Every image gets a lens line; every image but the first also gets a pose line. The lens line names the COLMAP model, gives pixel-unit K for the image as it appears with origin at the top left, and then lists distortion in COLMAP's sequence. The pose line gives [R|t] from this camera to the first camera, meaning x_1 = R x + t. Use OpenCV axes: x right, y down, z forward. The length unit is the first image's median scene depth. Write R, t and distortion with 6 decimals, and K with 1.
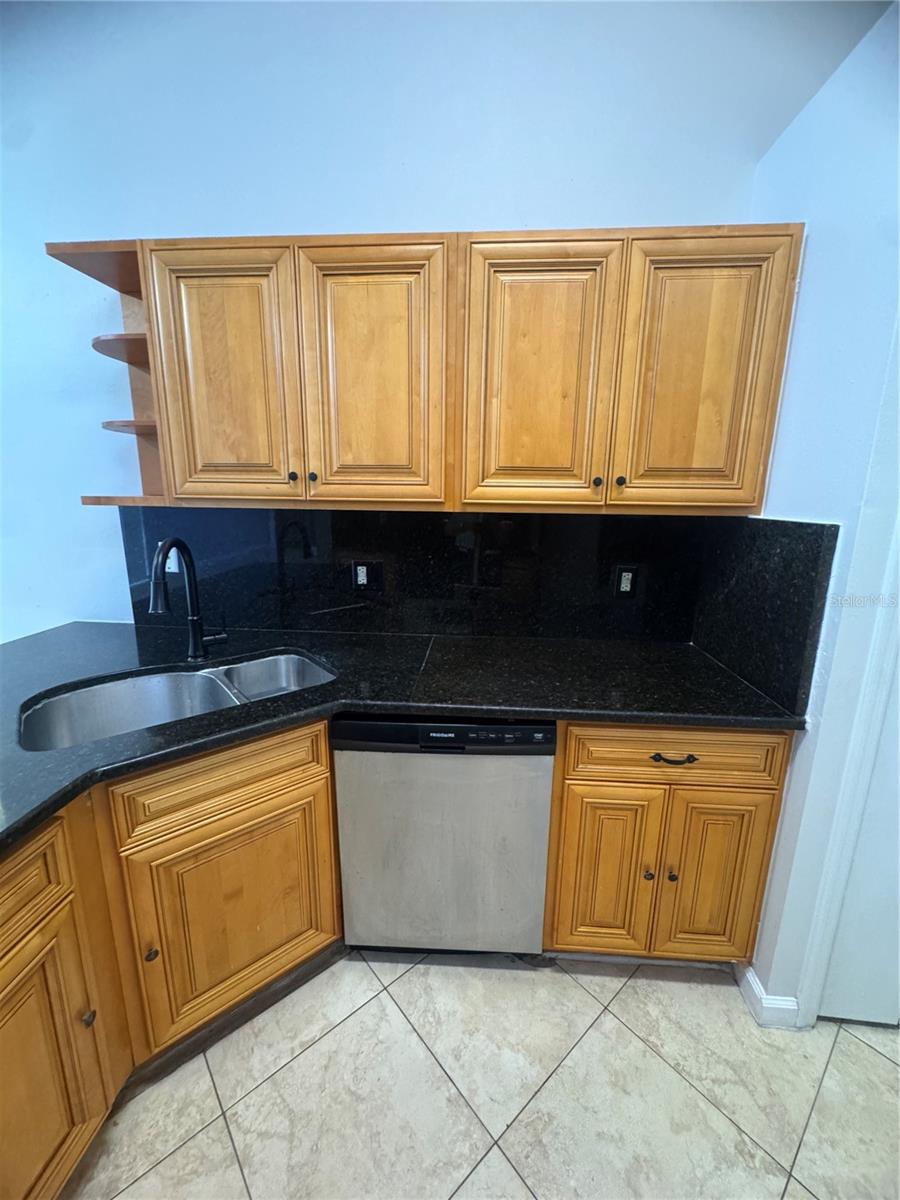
lens RADIAL K [[492.3, 0, 448.0], [0, 492.3, 596.8], [0, 0, 1]] dist [-0.000999, -0.000459]
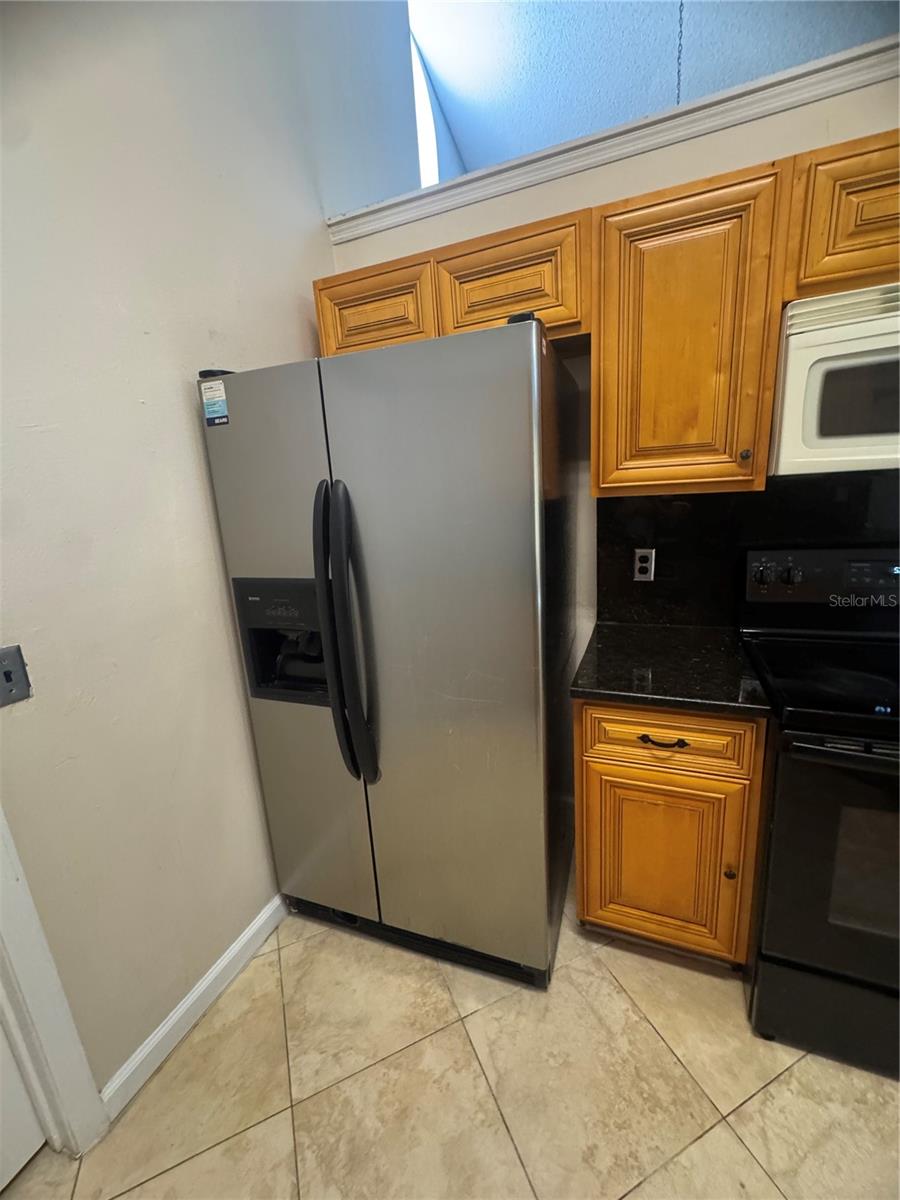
lens RADIAL K [[492.3, 0, 501.3], [0, 492.3, 598.8], [0, 0, 1]] dist [-0.000999, -0.000459]
pose [[0.952767, 0.003533, -0.303682, 0.165508], [0.005579, 0.999560, 0.029130, 0.004422], [0.303651, -0.029448, 0.952328, -0.011249]]
